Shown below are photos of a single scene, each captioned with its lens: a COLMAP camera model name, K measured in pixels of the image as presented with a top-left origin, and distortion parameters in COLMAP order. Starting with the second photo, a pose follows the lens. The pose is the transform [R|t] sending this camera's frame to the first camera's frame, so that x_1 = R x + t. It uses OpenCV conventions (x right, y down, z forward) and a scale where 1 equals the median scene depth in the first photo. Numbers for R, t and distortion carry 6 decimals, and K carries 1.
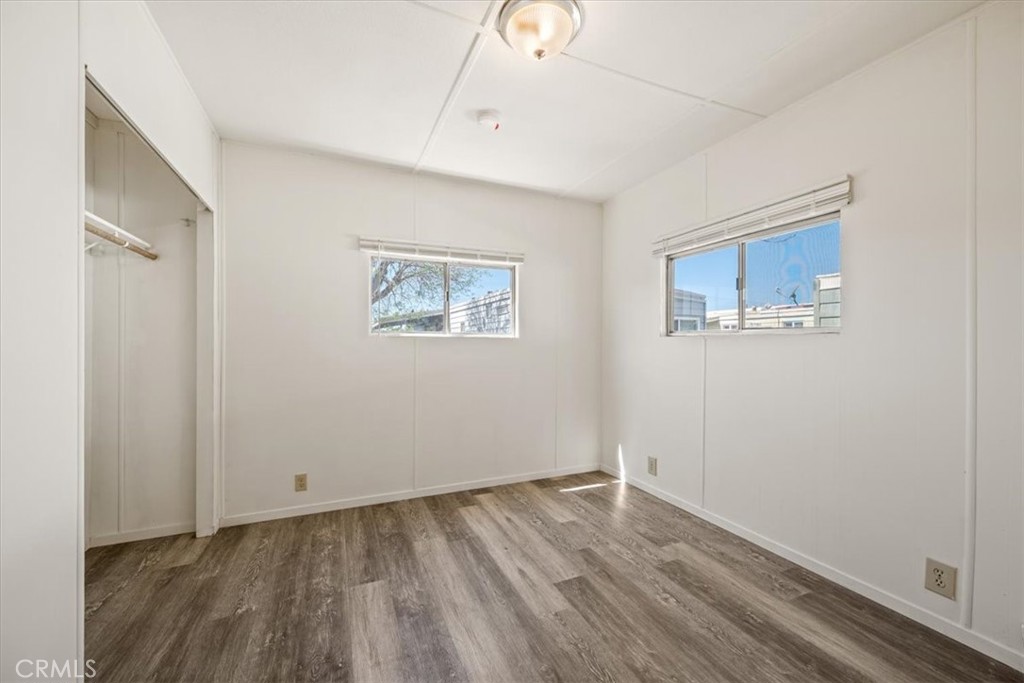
lens RADIAL K [[401.0, 0, 509.5], [0, 401.0, 337.8], [0, 0, 1]] dist [0.002718, -0.001462]
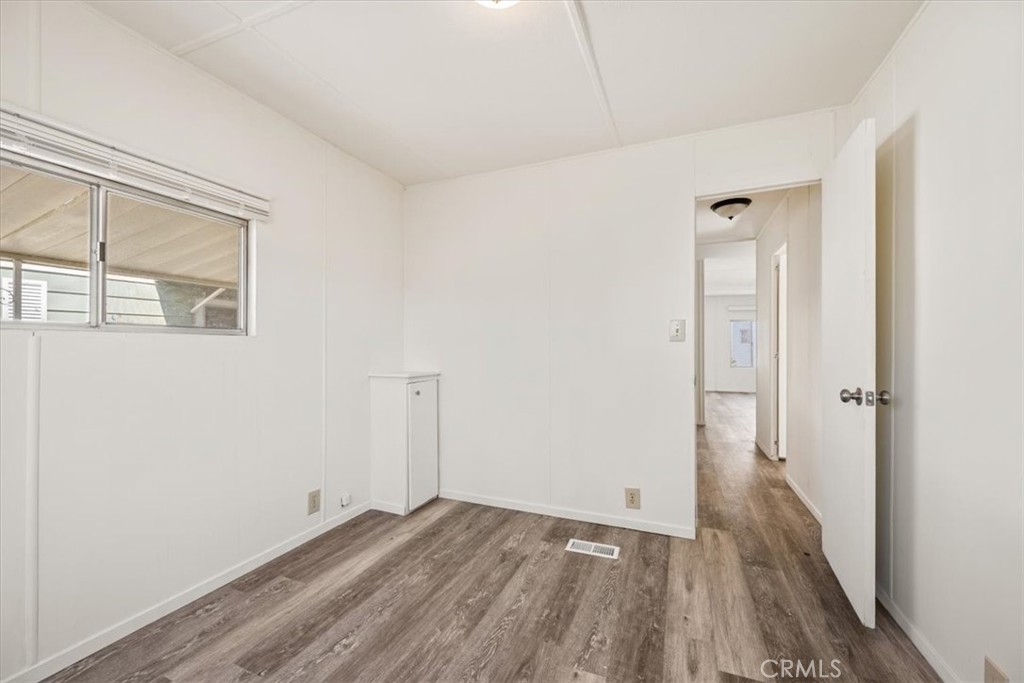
lens RADIAL K [[401.0, 0, 515.7], [0, 401.0, 348.4], [0, 0, 1]] dist [0.002718, -0.001462]
pose [[-0.687022, -0.008449, 0.726588, -0.475351], [-0.007186, 0.999963, 0.004833, 0.011866], [-0.726601, -0.001901, -0.687057, 1.332085]]
